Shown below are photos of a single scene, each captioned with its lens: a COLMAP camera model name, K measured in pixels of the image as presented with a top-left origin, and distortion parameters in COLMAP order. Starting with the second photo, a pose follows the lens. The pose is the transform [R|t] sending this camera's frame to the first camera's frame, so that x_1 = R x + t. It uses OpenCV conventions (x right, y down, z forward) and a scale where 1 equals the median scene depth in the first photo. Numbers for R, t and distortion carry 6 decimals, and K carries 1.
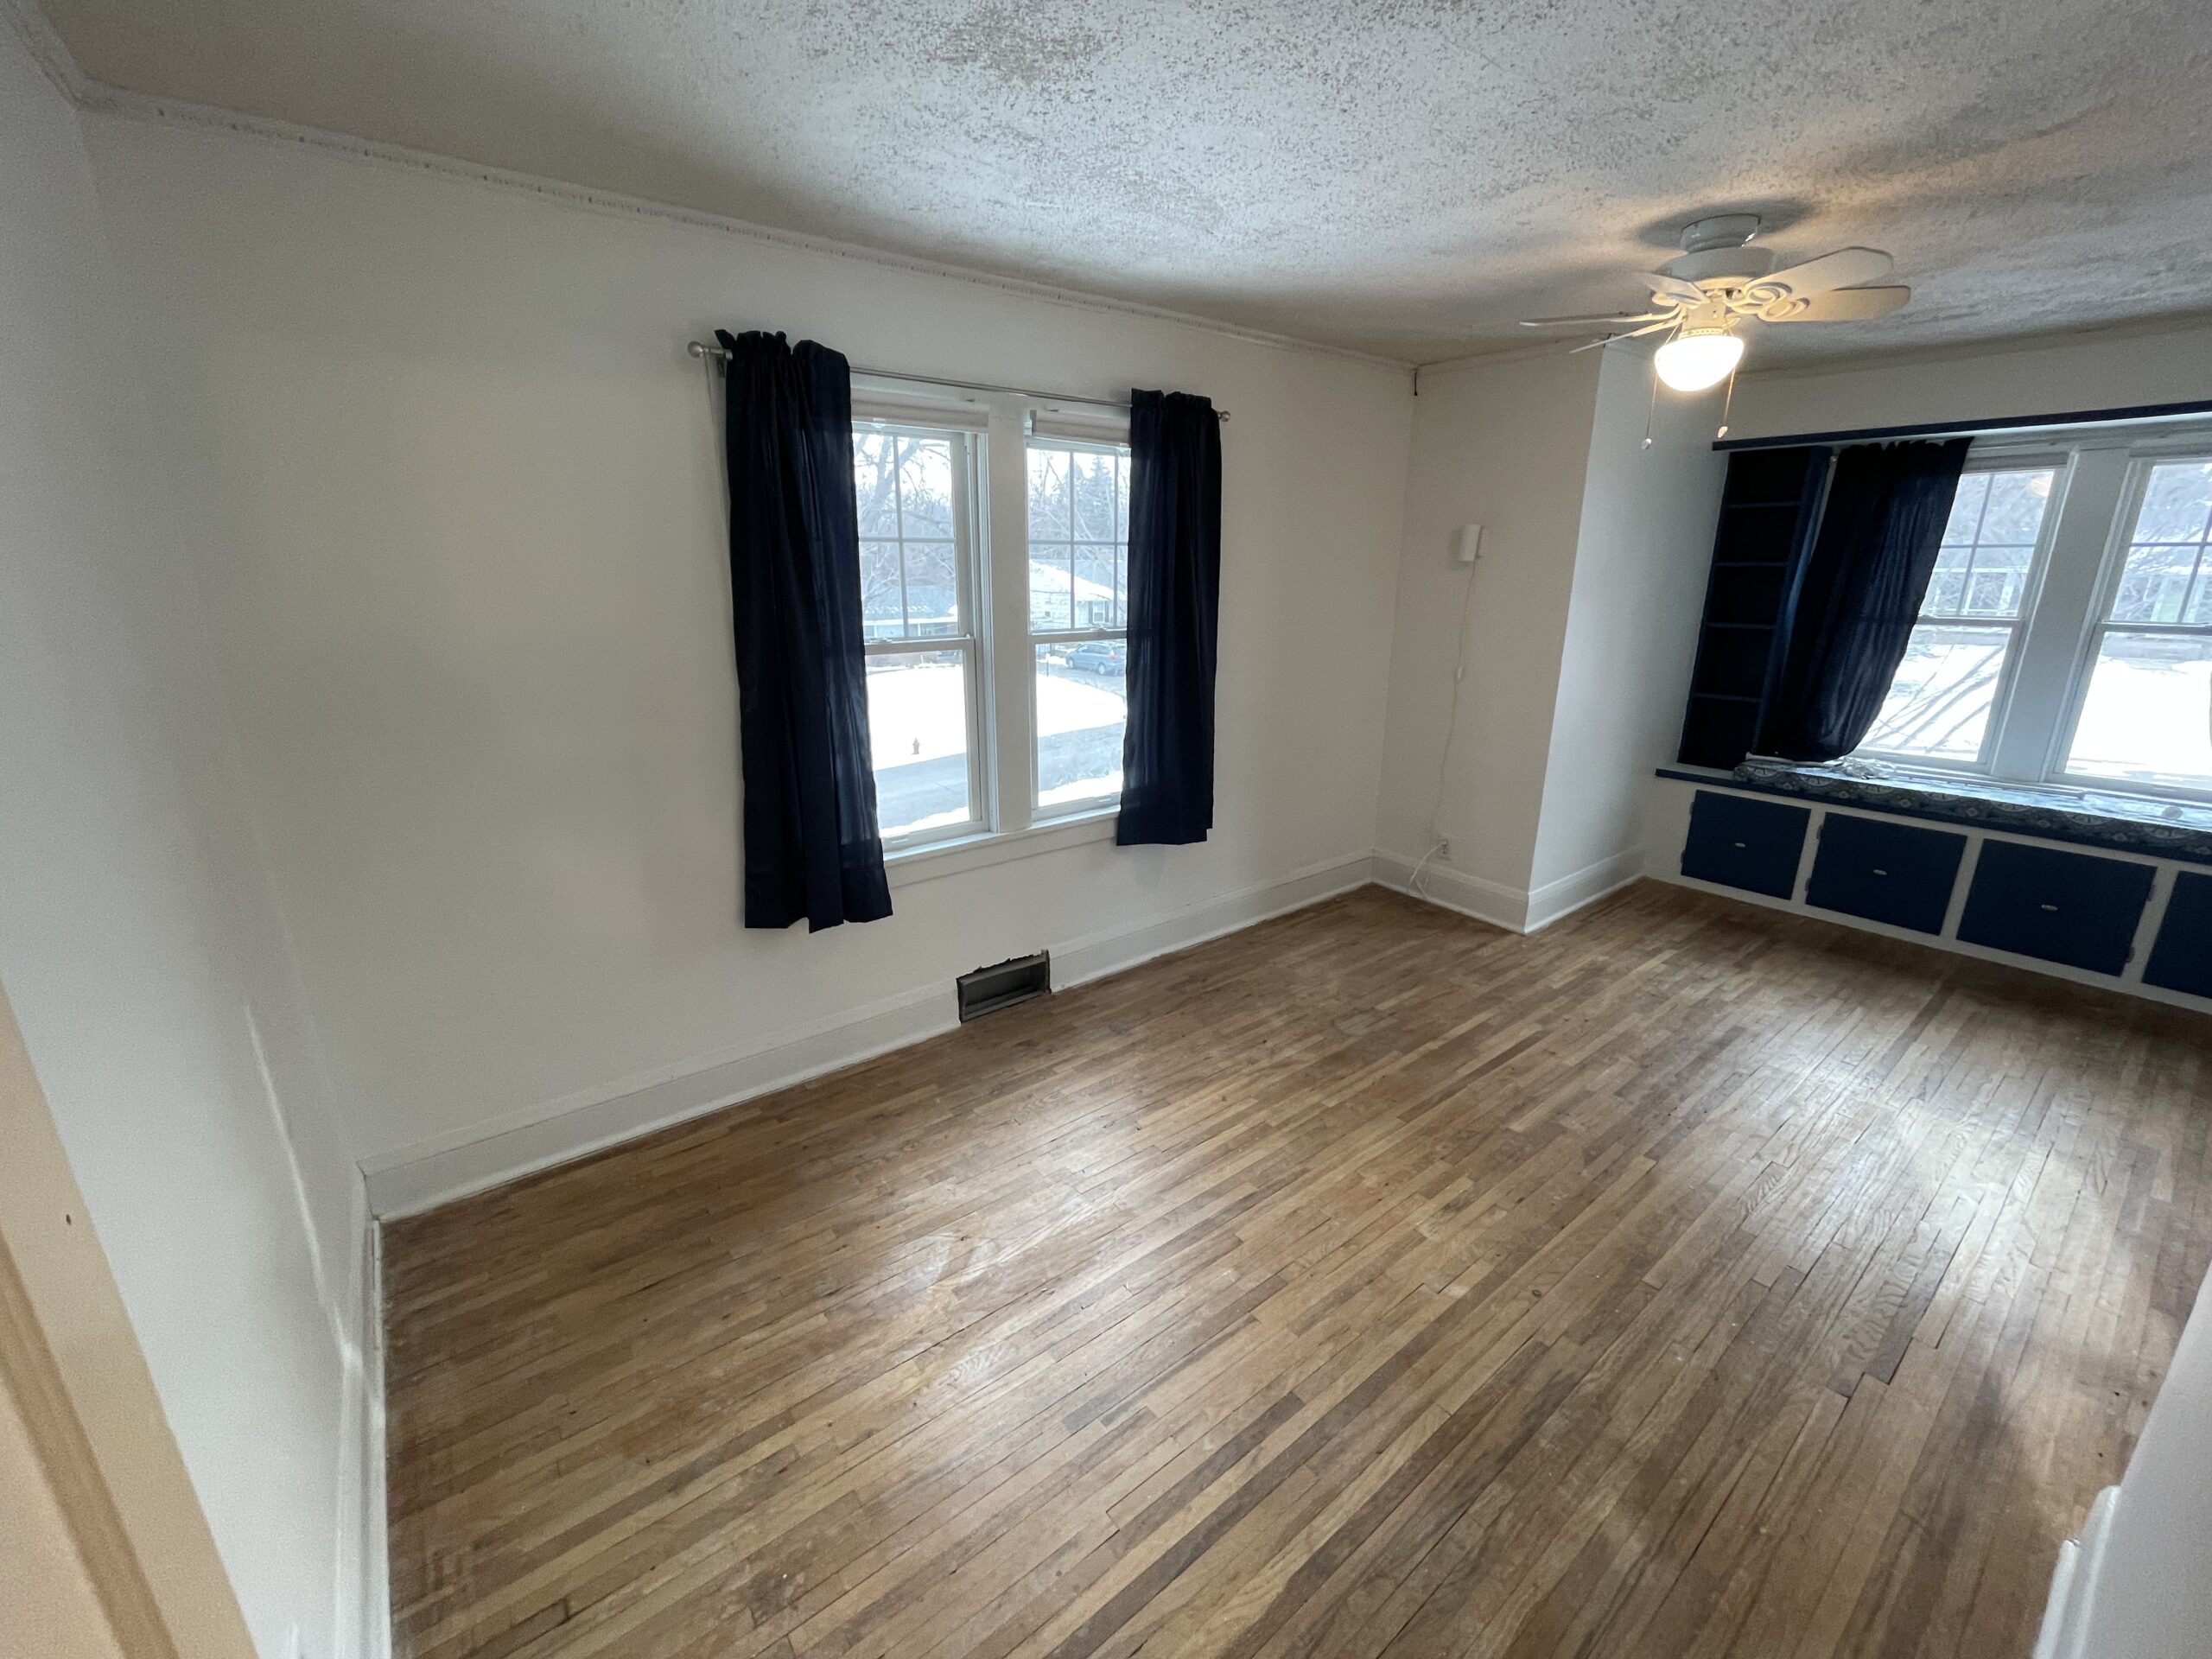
lens RADIAL K [[892.7, 0, 1103.9], [0, 892.7, 823.3], [0, 0, 1]] dist [-0.002512, 0.000710]
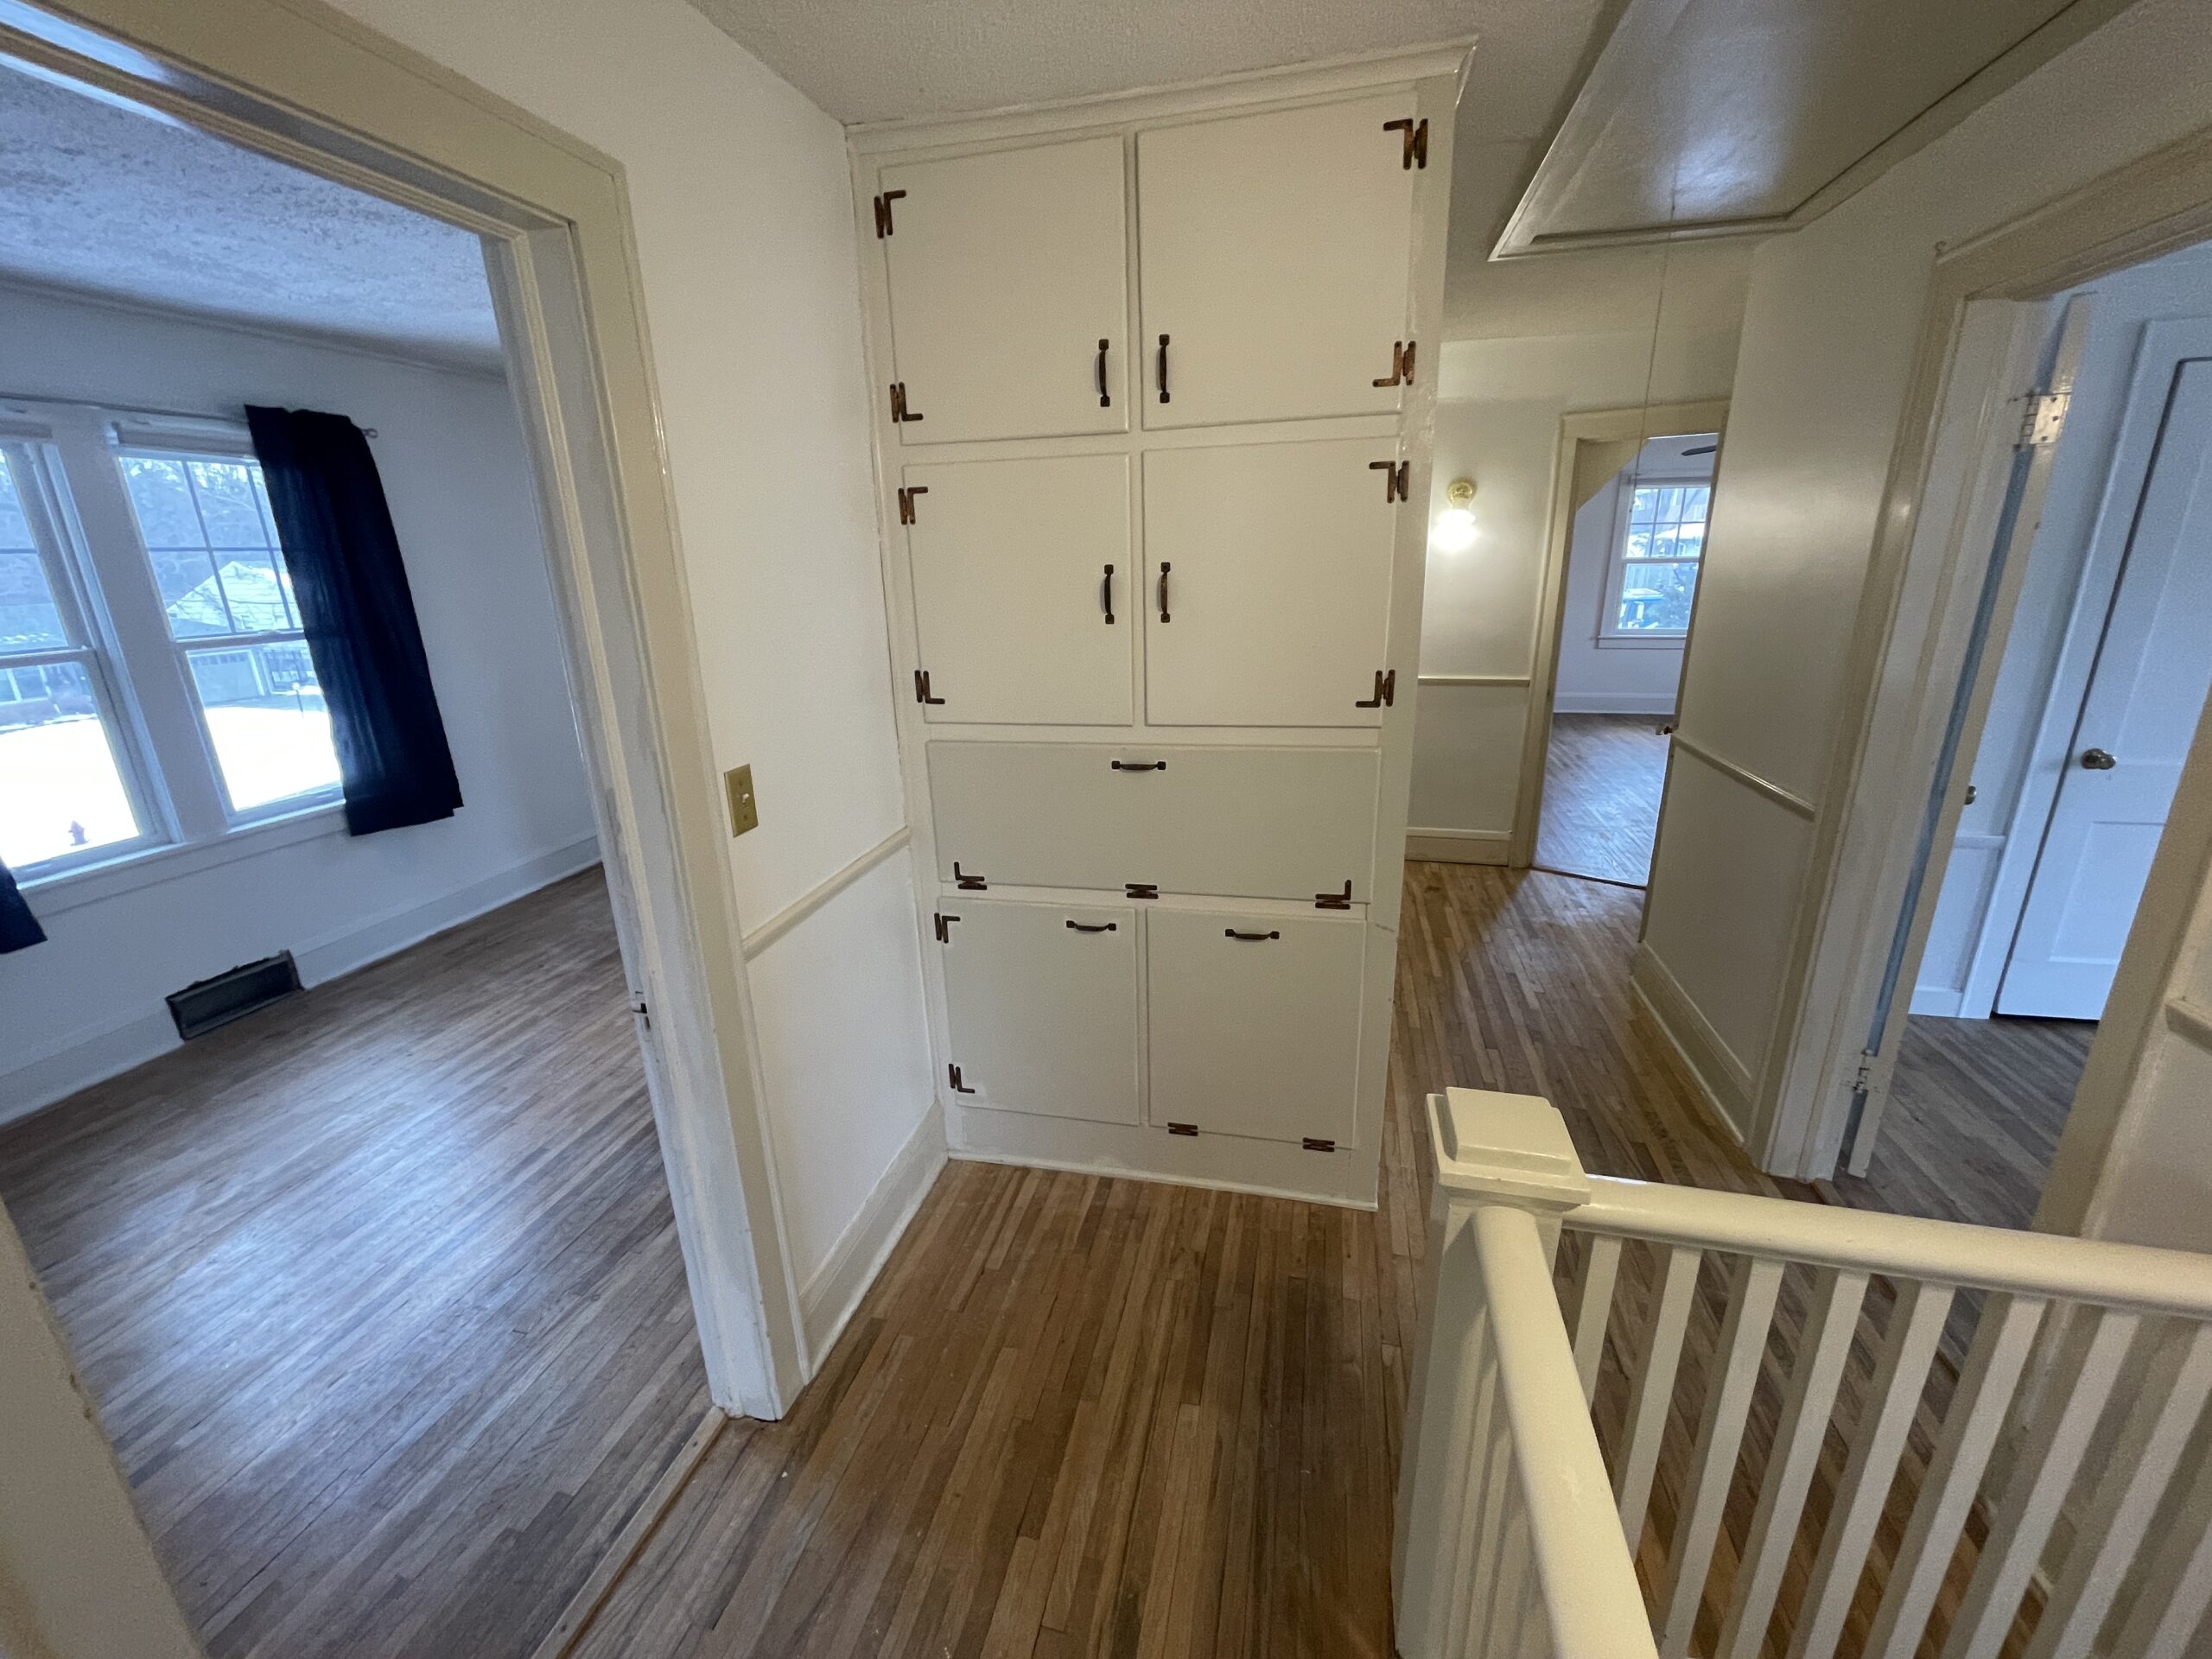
lens RADIAL K [[892.7, 0, 1102.6], [0, 892.7, 819.7], [0, 0, 1]] dist [-0.002512, 0.000710]
pose [[0.782962, -0.196214, 0.590314, 0.104595], [0.192424, 0.978803, 0.070123, 0.116929], [-0.591560, 0.058687, 0.804122, -0.419720]]
